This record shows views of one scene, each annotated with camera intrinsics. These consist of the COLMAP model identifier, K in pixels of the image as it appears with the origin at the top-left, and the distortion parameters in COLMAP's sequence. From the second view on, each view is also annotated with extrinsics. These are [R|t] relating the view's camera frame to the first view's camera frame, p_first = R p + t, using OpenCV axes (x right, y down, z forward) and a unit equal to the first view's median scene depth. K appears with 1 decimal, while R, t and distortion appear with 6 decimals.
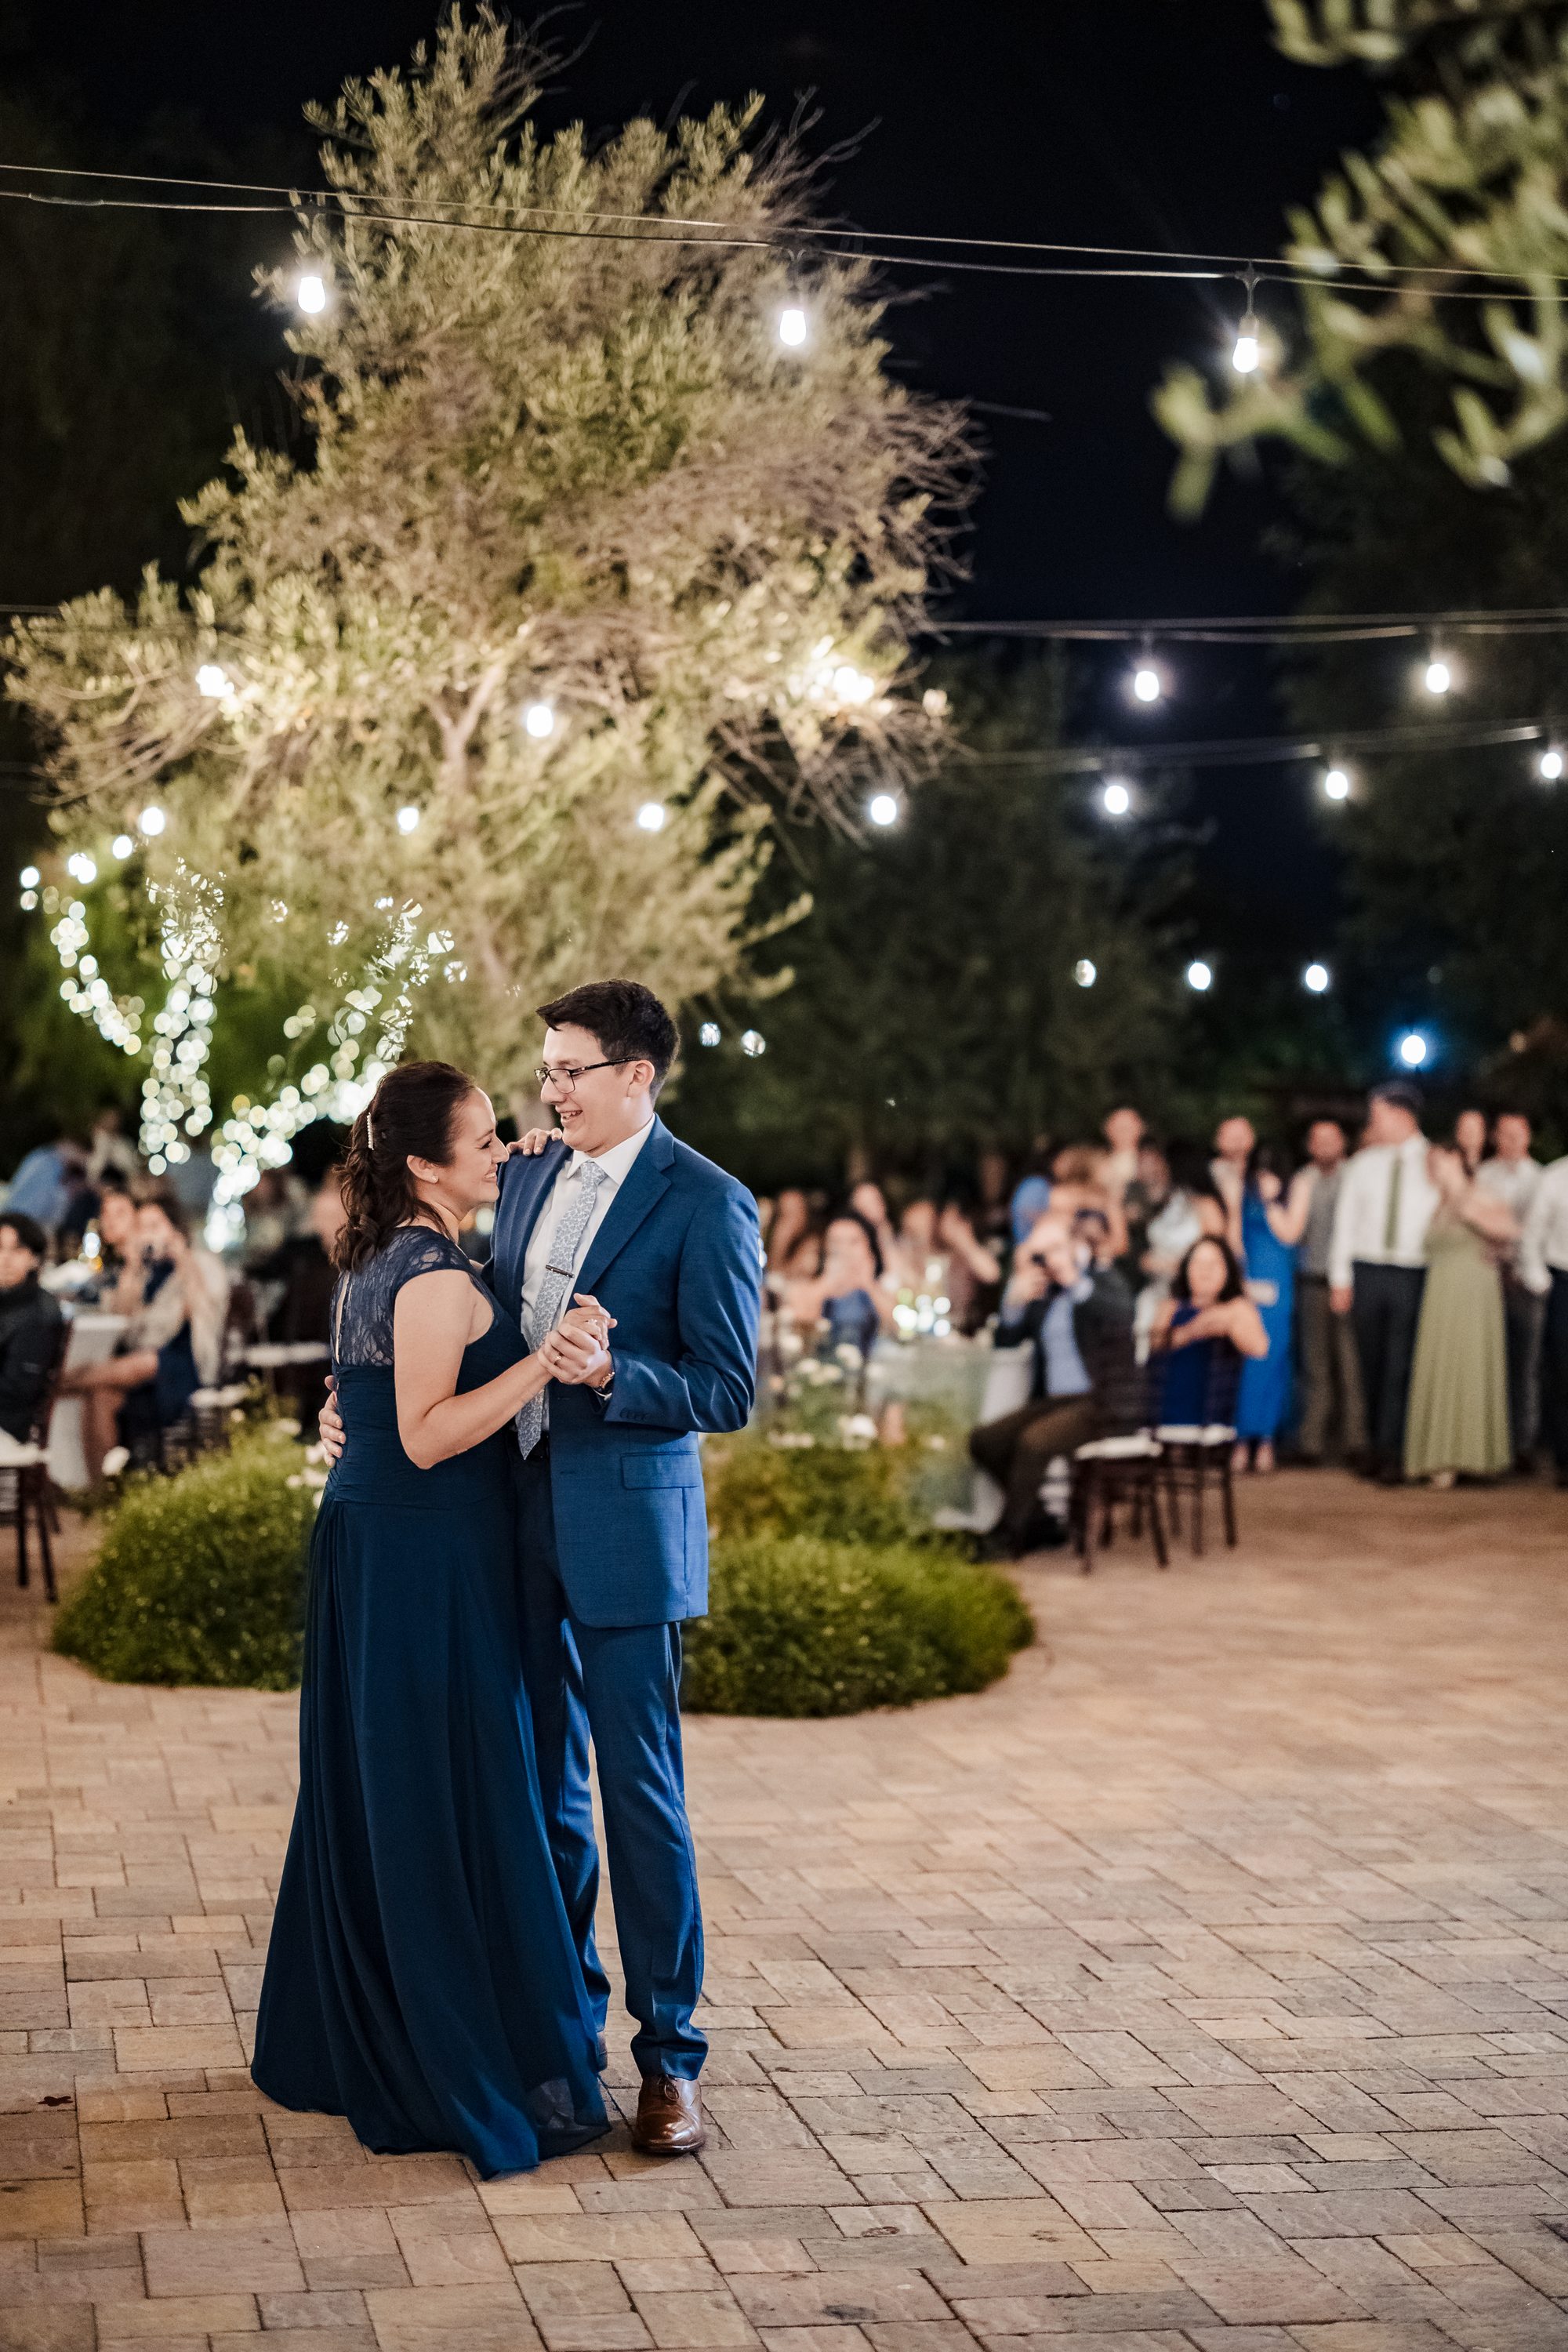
lens RADIAL K [[3713.8, 0, 784.0], [0, 3713.8, 1176.0], [0, 0, 1]] dist [0.001613, 0.010672]
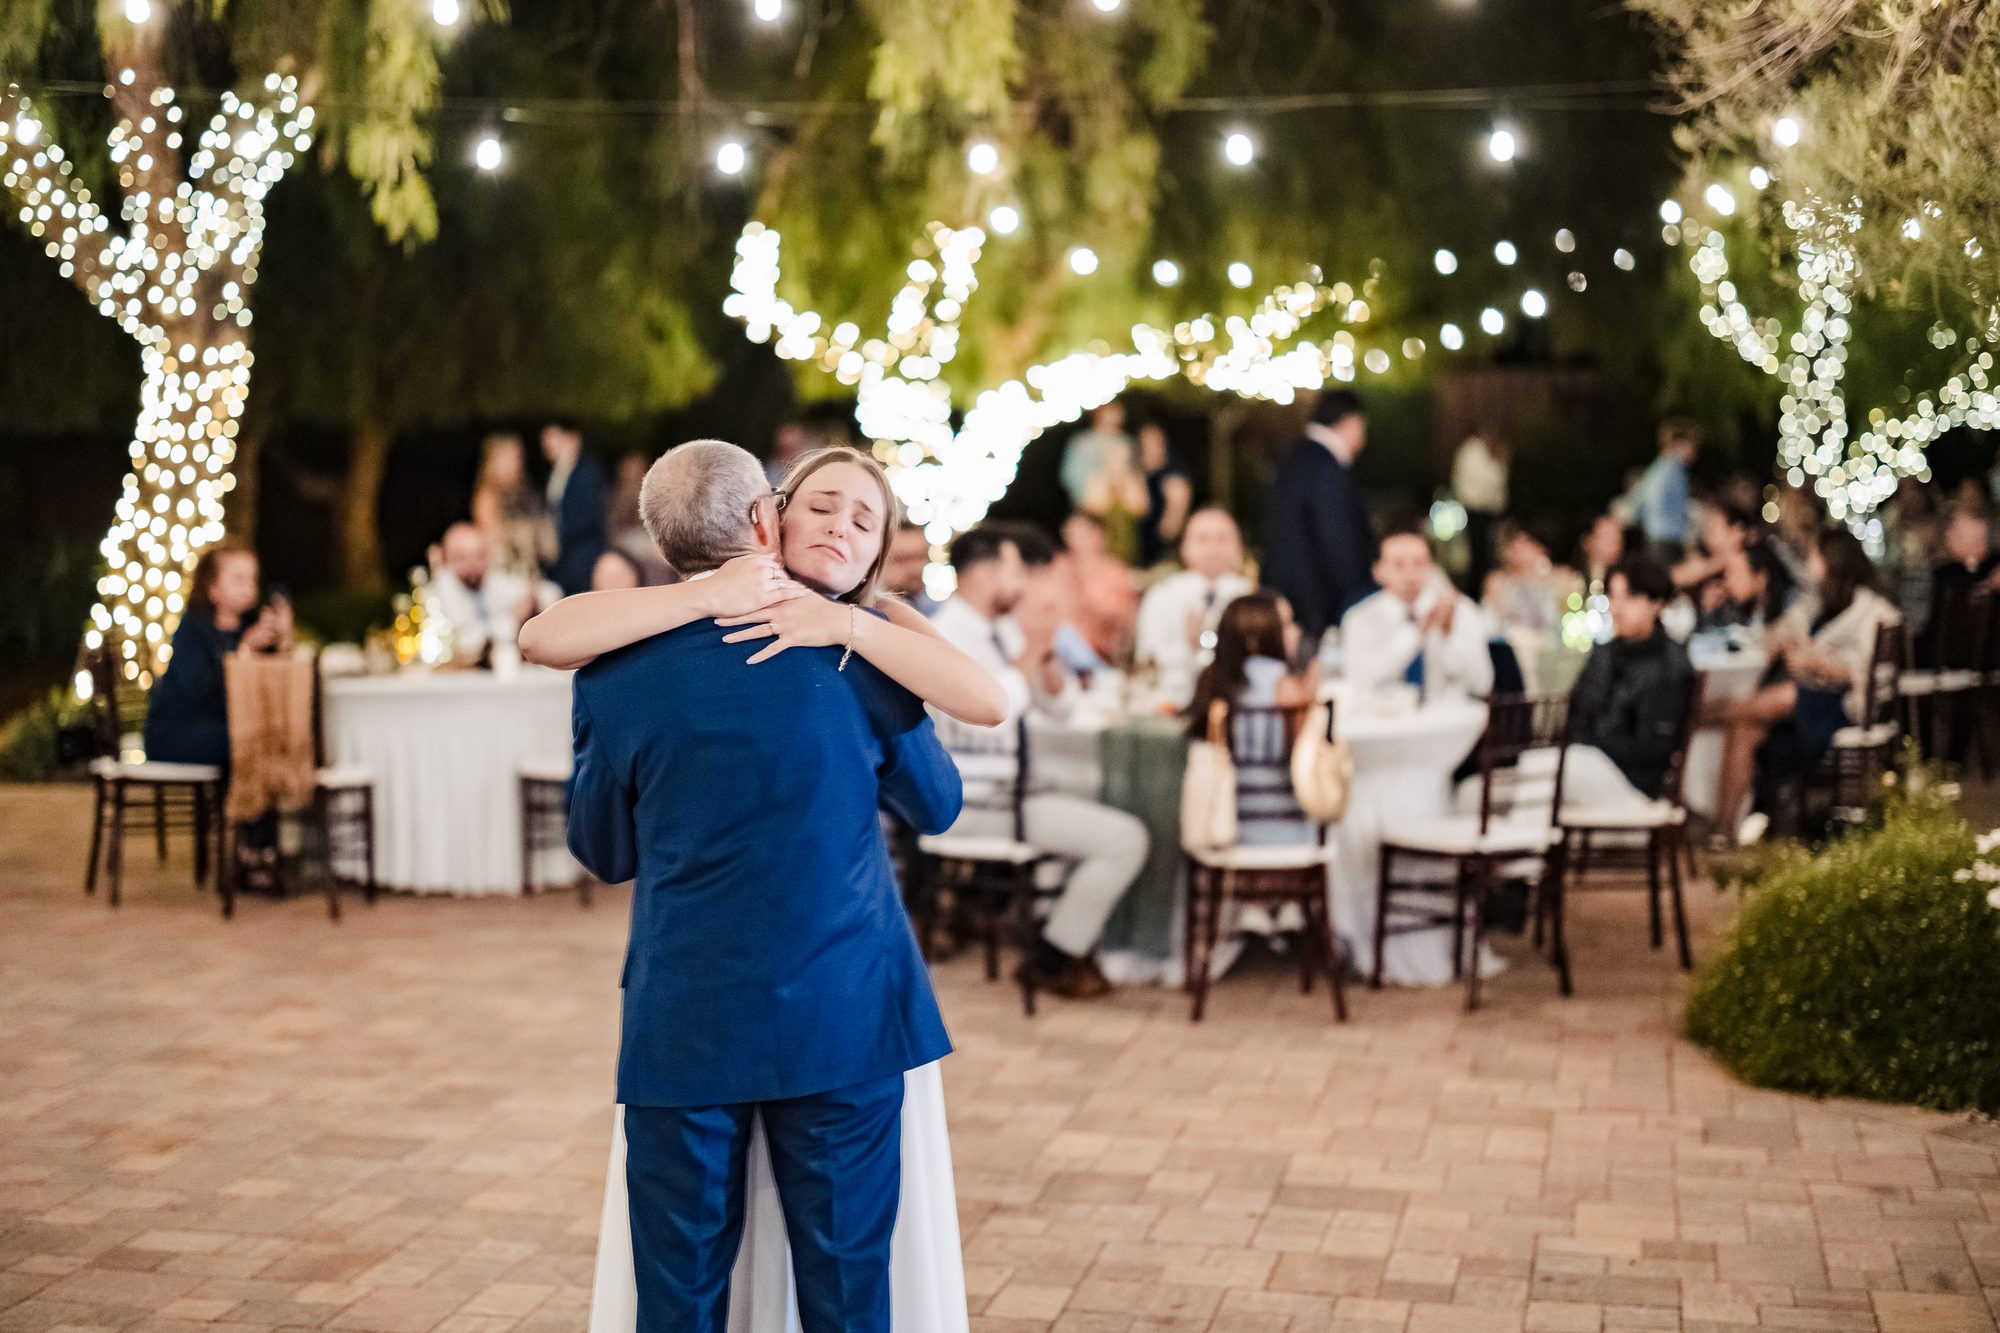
lens RADIAL K [[3013.5, 0, 1000.0], [0, 3013.5, 666.5], [0, 0, 1]] dist [0.030404, 0.123025]
pose [[0.911094, -0.000636, -0.412198, -0.041802], [0.027469, 0.997870, 0.059175, -0.013371], [0.411282, -0.065236, 0.909171, 0.247966]]
